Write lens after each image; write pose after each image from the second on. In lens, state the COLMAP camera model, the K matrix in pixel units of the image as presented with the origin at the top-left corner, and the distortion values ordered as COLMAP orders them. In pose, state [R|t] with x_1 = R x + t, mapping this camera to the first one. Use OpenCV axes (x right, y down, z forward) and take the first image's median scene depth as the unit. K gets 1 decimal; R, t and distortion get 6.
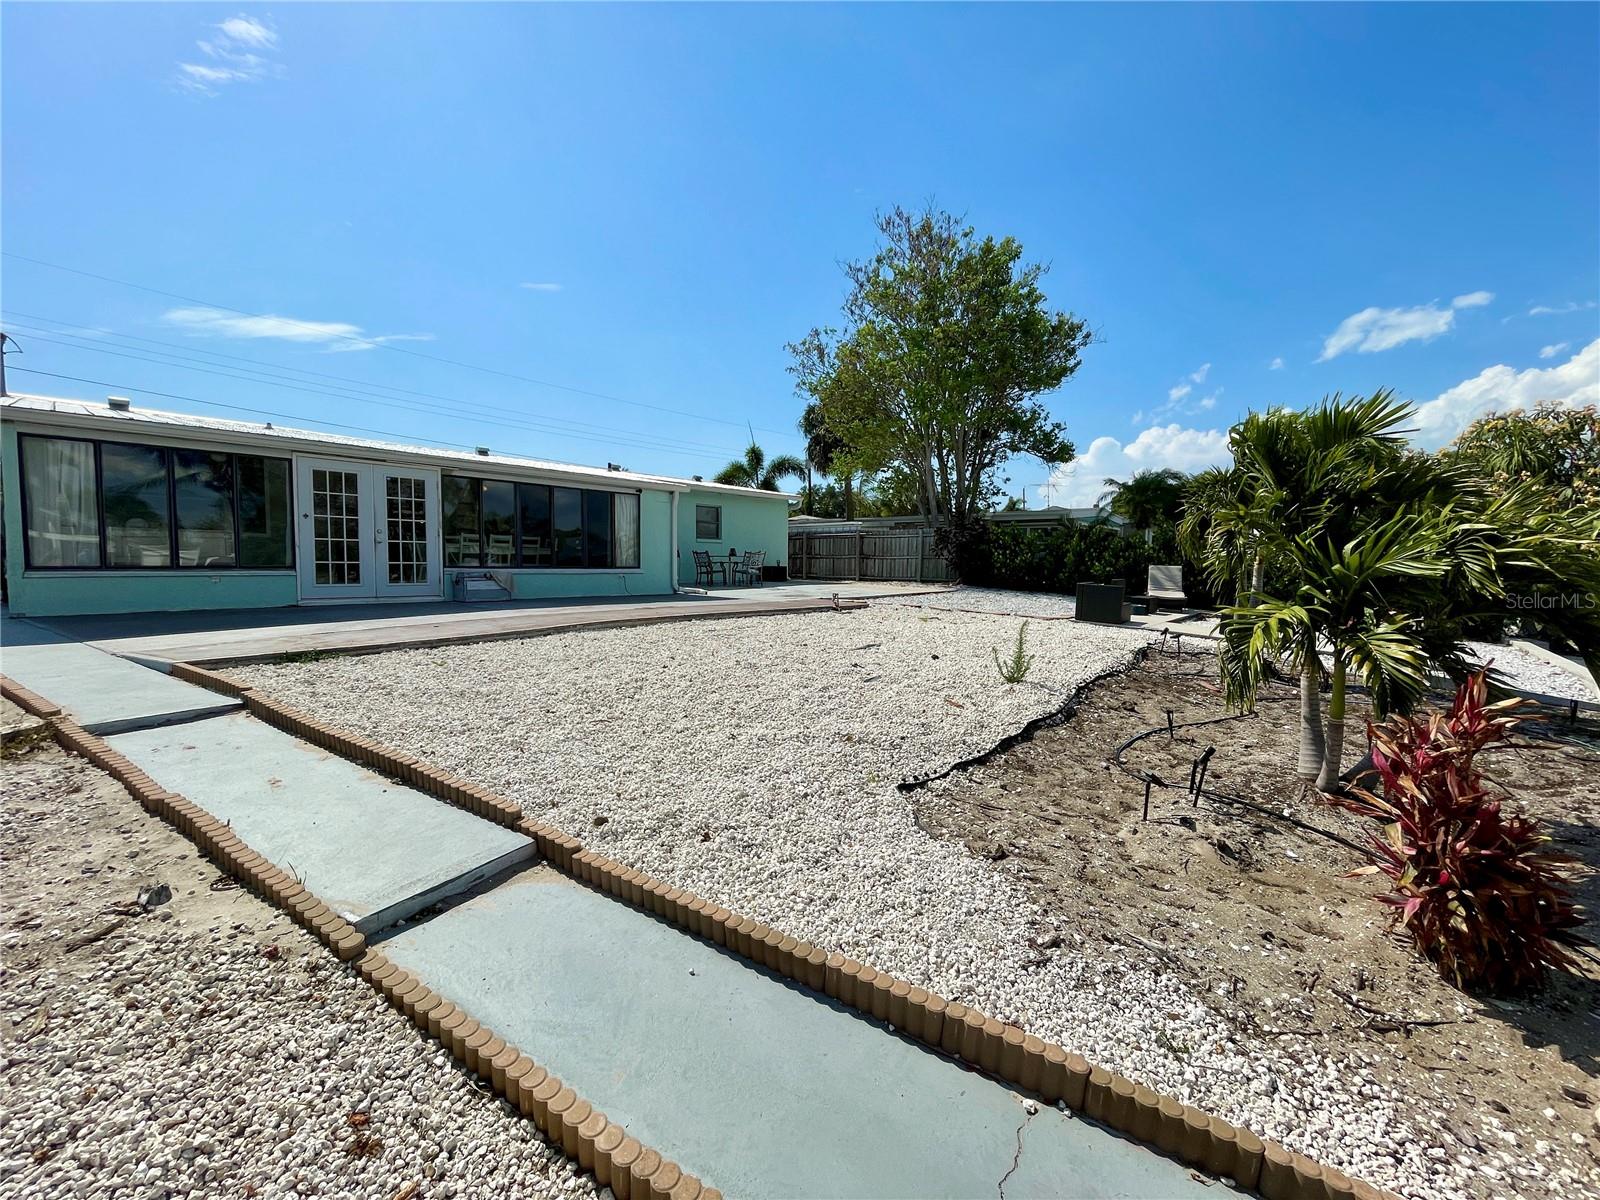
lens RADIAL K [[651.3, 0, 803.1], [0, 651.3, 597.5], [0, 0, 1]] dist [-0.001878, -0.000358]
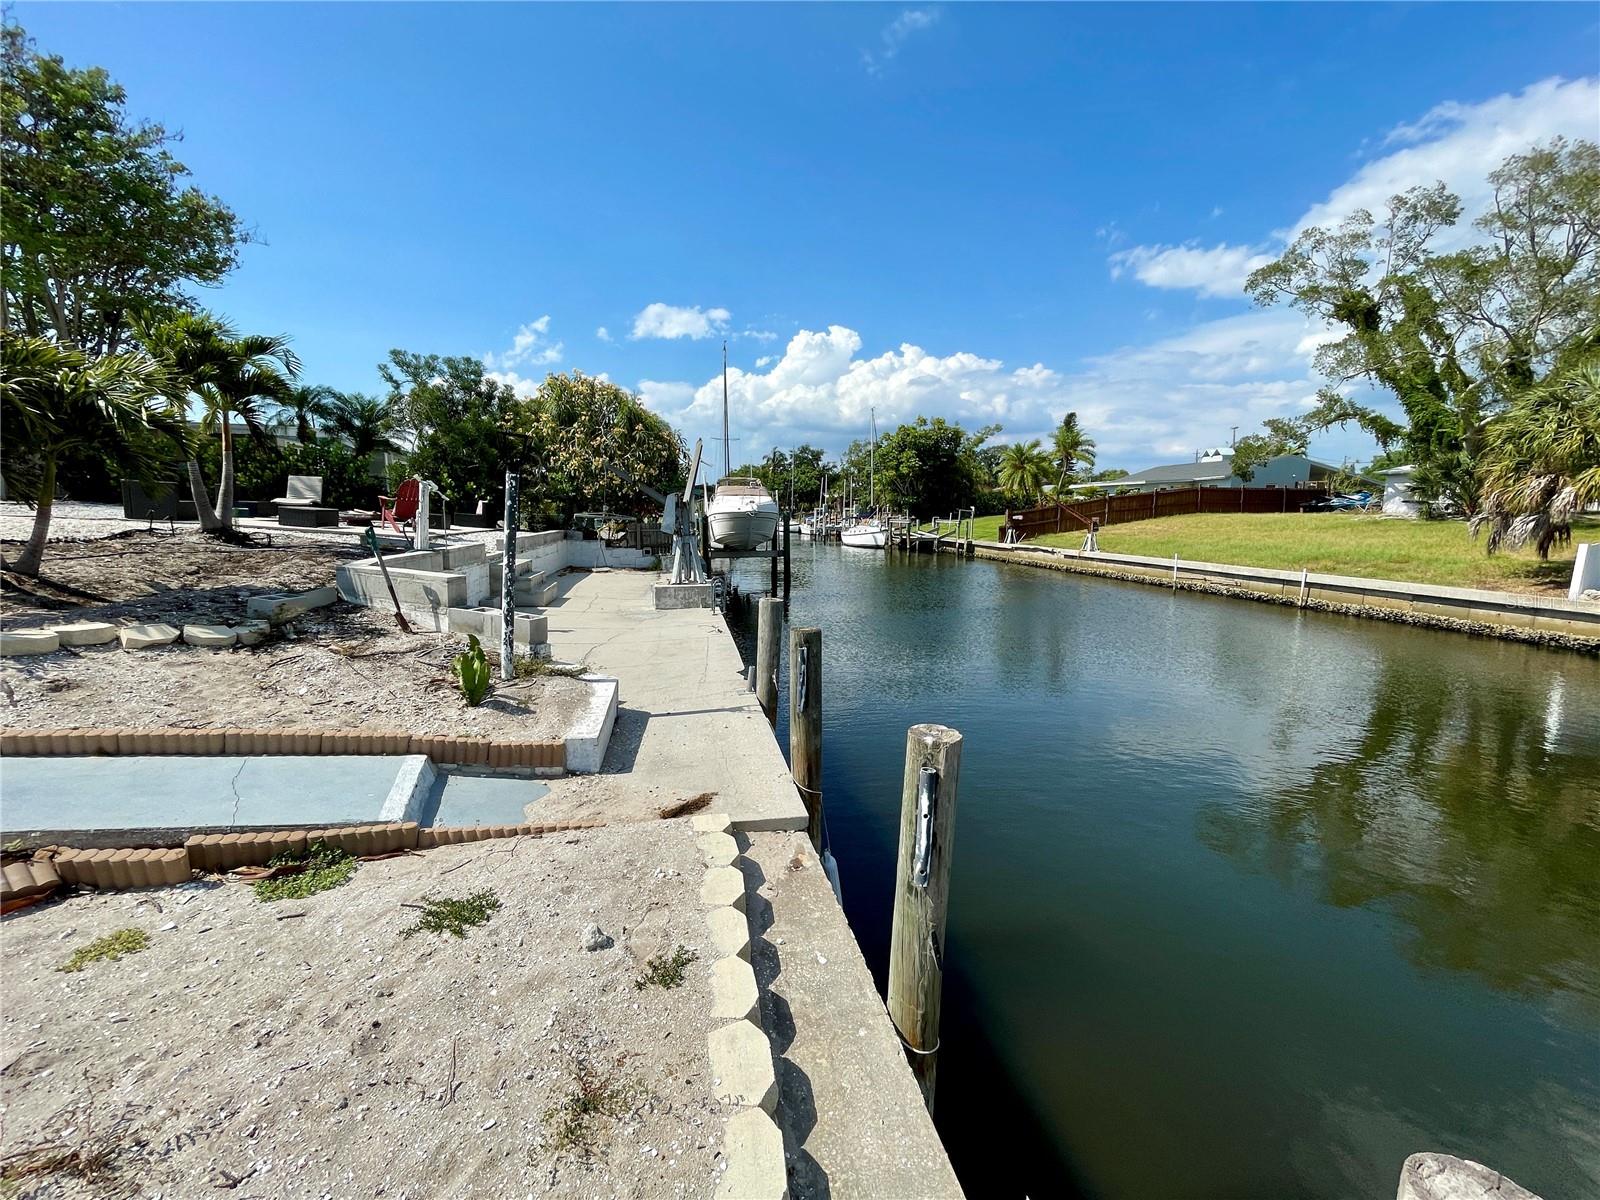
lens RADIAL K [[651.3, 0, 801.5], [0, 651.3, 606.4], [0, 0, 1]] dist [-0.001878, -0.000358]
pose [[0.616884, -0.113807, 0.778782, 0.151481], [0.037942, 0.992640, 0.115005, 0.050962], [-0.786139, -0.041396, 0.616662, -0.214554]]
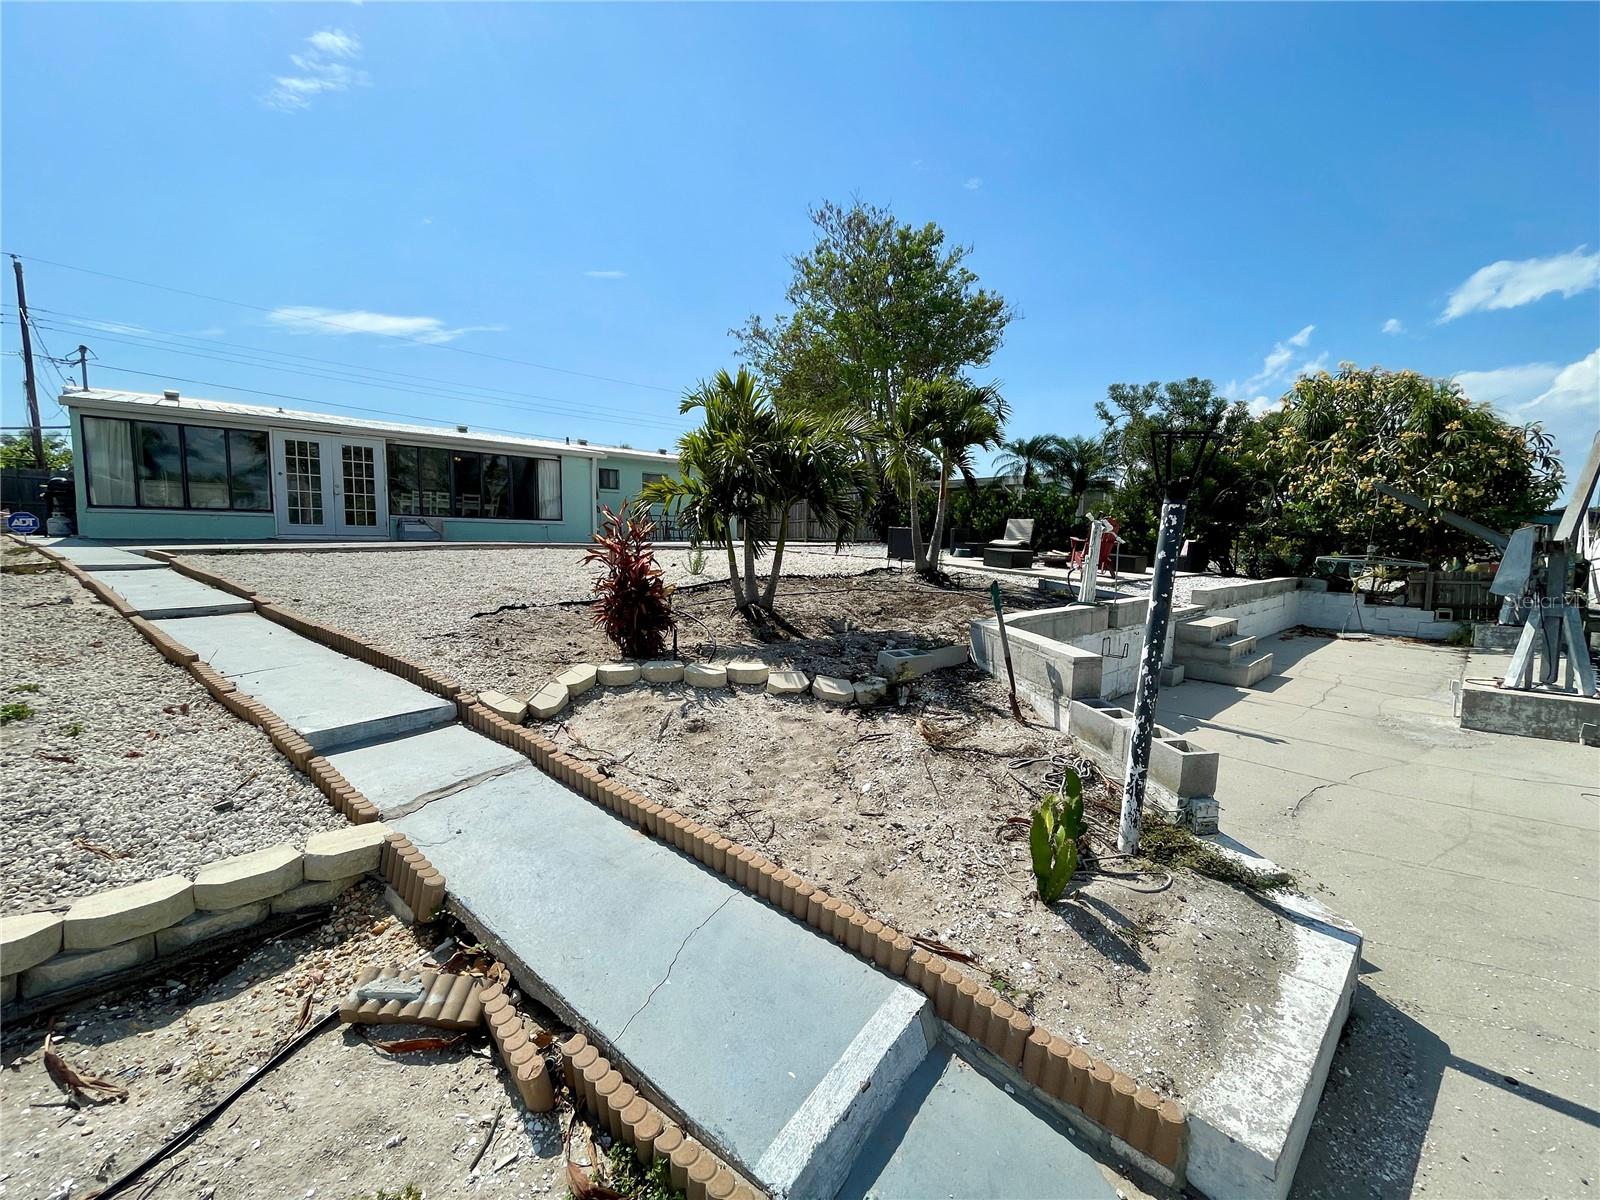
lens RADIAL K [[651.3, 0, 803.9], [0, 651.3, 600.7], [0, 0, 1]] dist [-0.001878, -0.000358]
pose [[0.995176, 0.008241, -0.097756, 0.215634], [-0.005059, 0.999450, 0.032759, 0.041926], [0.097972, -0.032107, 0.994671, -0.122862]]
